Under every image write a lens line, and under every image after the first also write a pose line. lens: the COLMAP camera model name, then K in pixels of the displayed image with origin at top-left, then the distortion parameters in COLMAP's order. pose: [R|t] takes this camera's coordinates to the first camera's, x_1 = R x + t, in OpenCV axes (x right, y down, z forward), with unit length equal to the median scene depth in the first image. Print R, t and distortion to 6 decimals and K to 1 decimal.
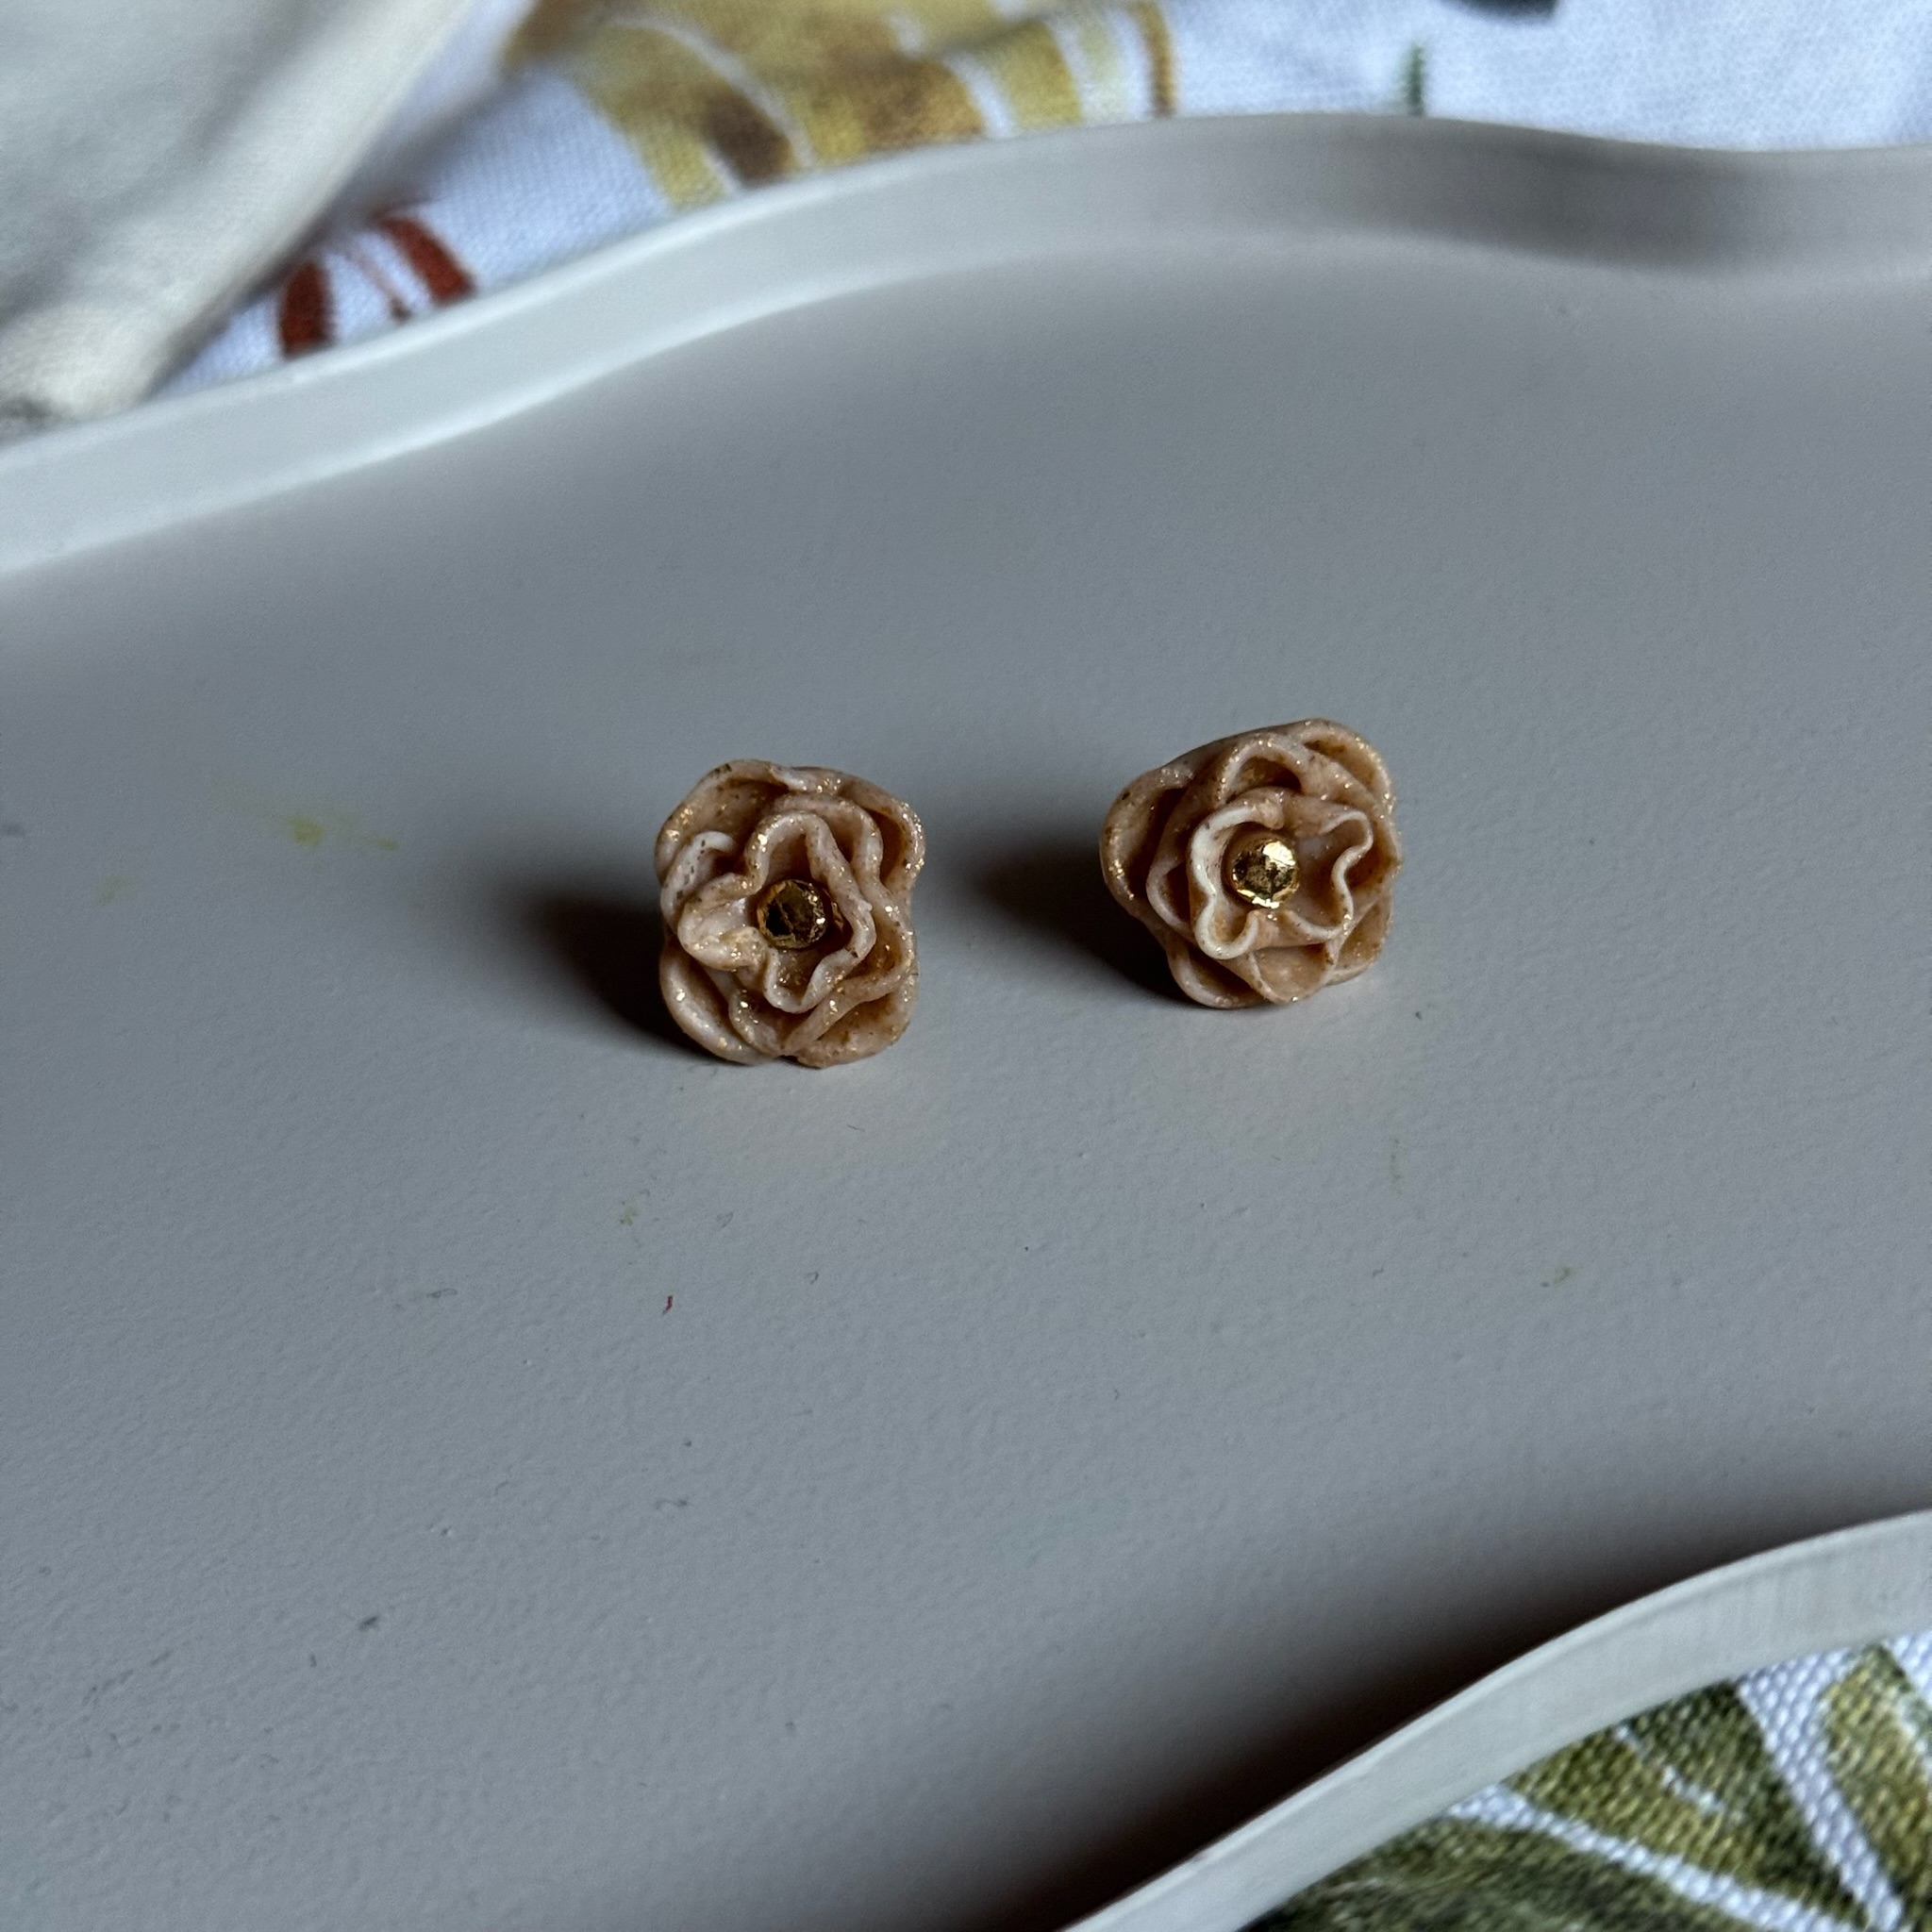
lens RADIAL K [[3626.5, 0, 1020.5], [0, 3626.5, 1024.7], [0, 0, 1]] dist [0.105983, 0.000000]
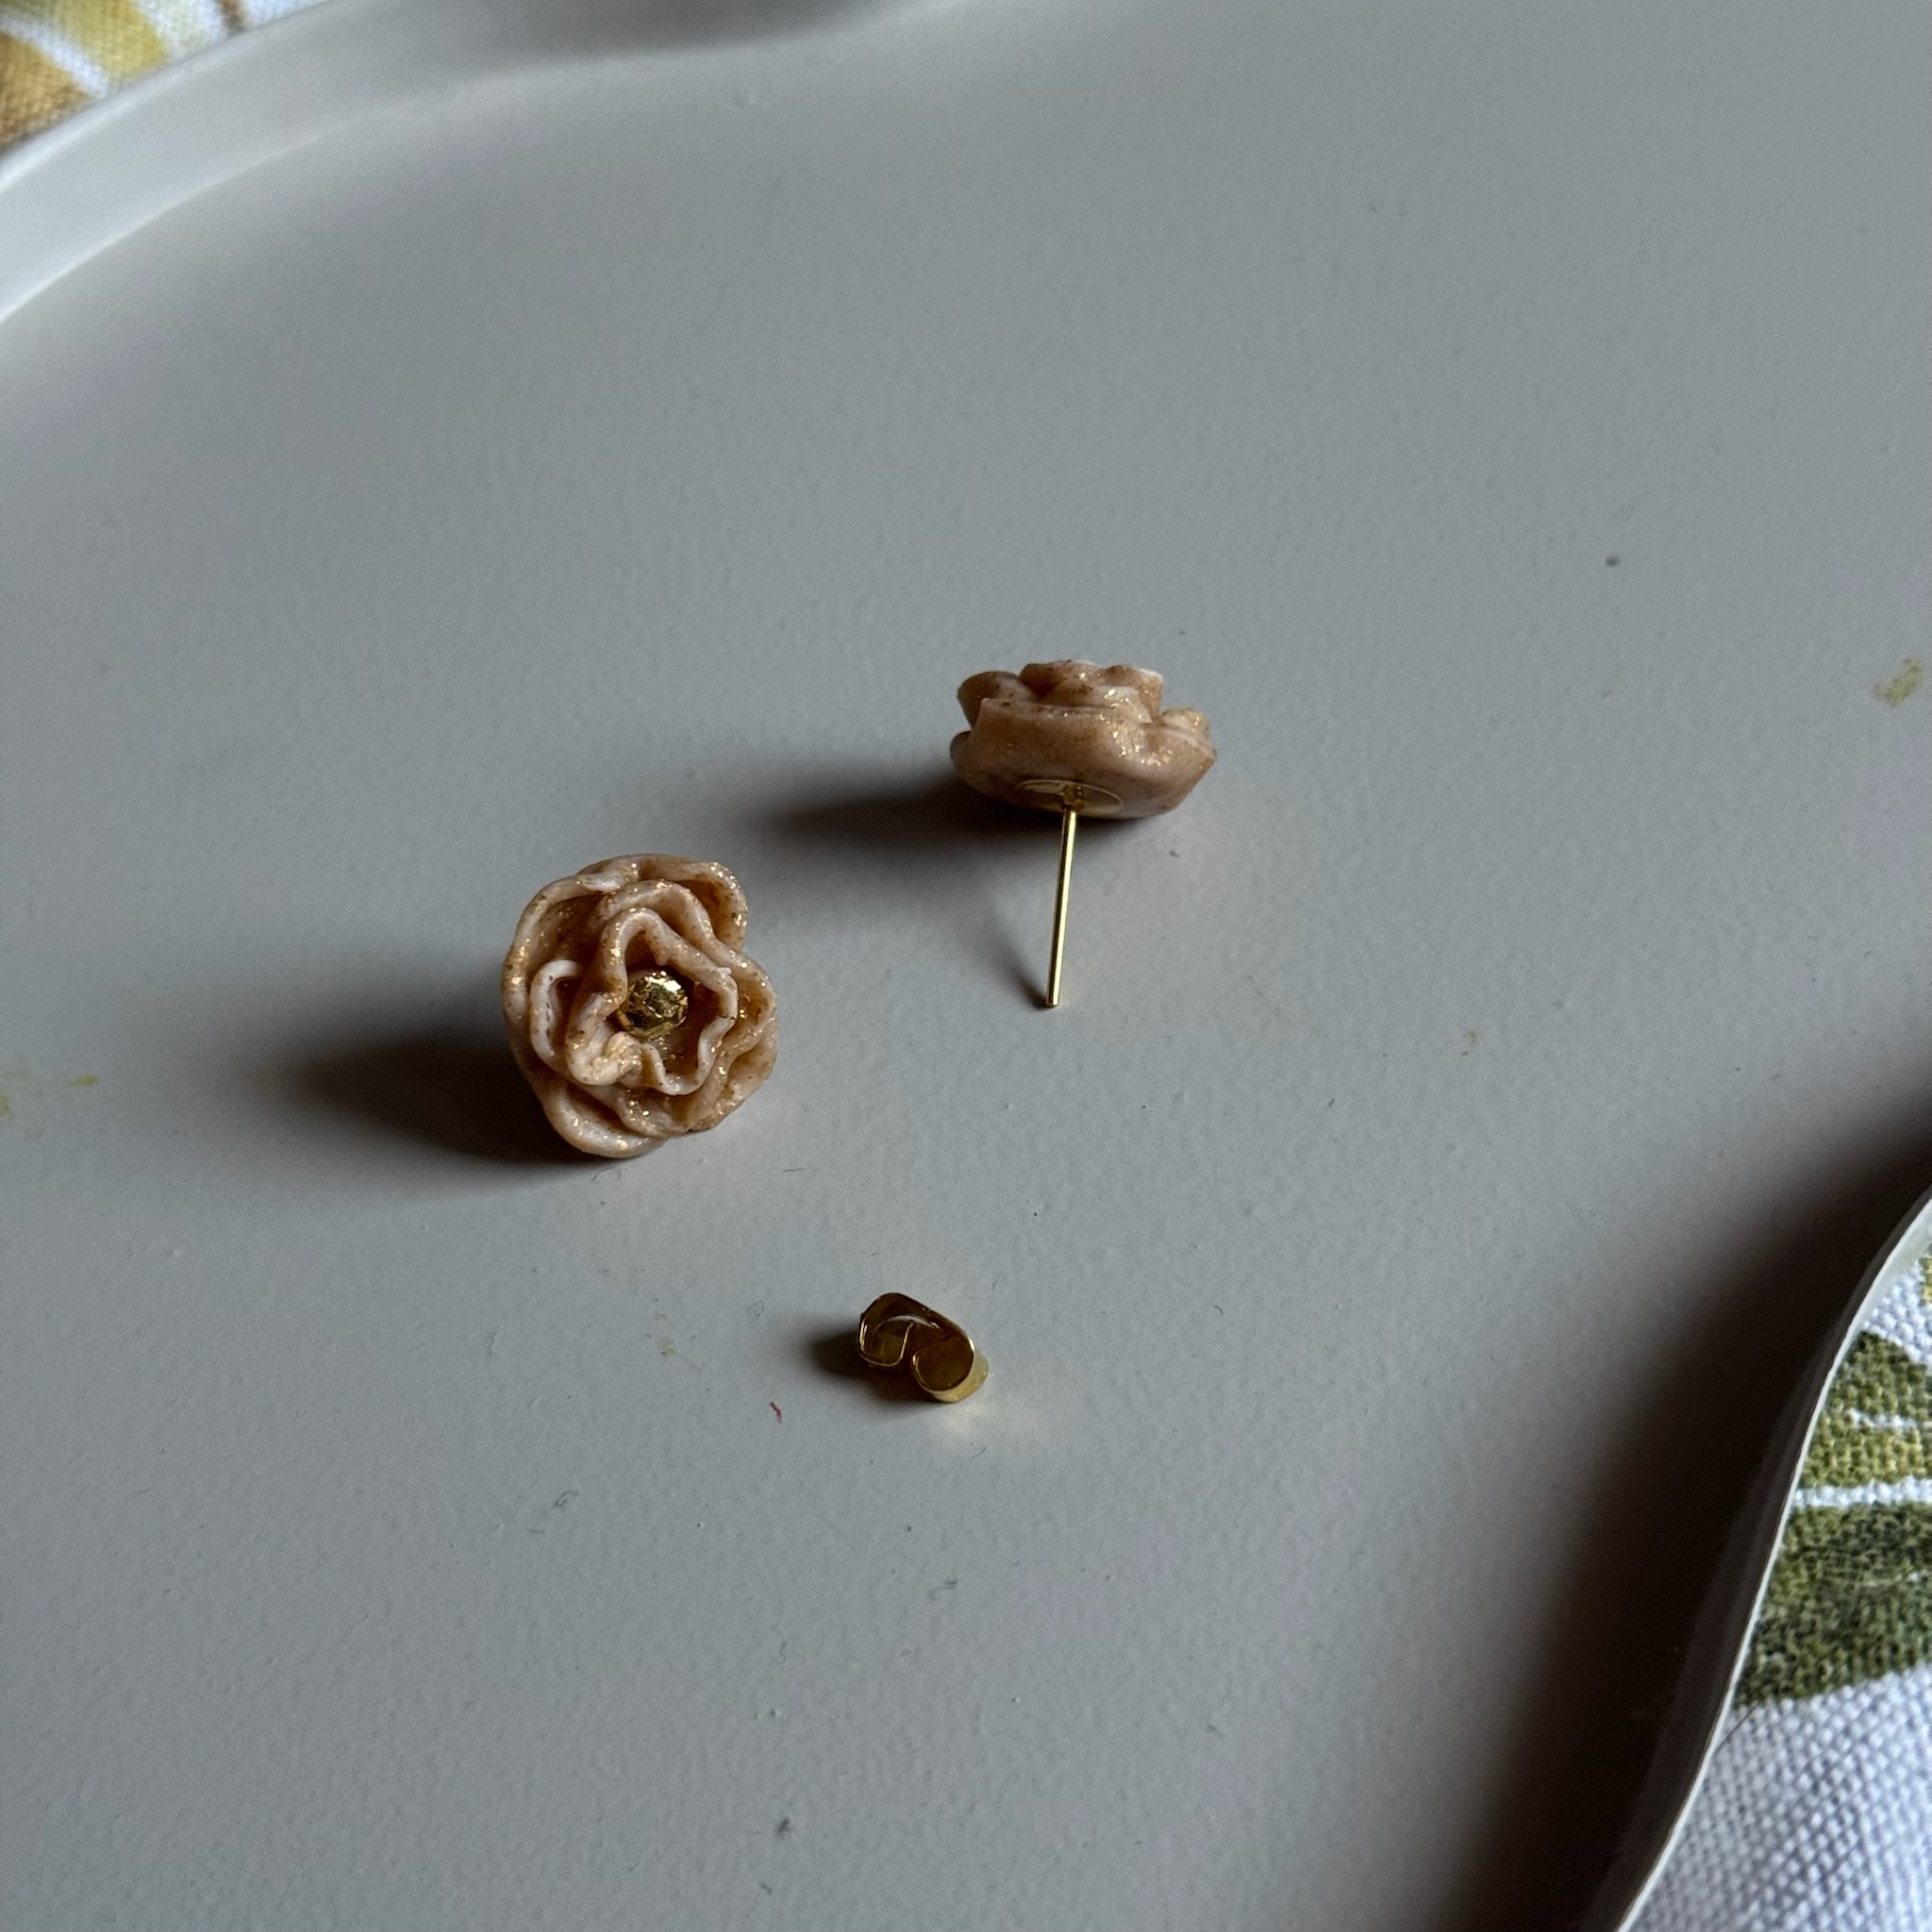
lens RADIAL K [[3626.5, 0, 963.7], [0, 3626.5, 971.6], [0, 0, 1]] dist [0.105983, 0.000000]
pose [[0.837416, -0.403809, 0.368337, -0.362798], [0.341703, 0.912770, 0.223807, -0.238396], [-0.426583, -0.061558, 0.902351, 0.042453]]
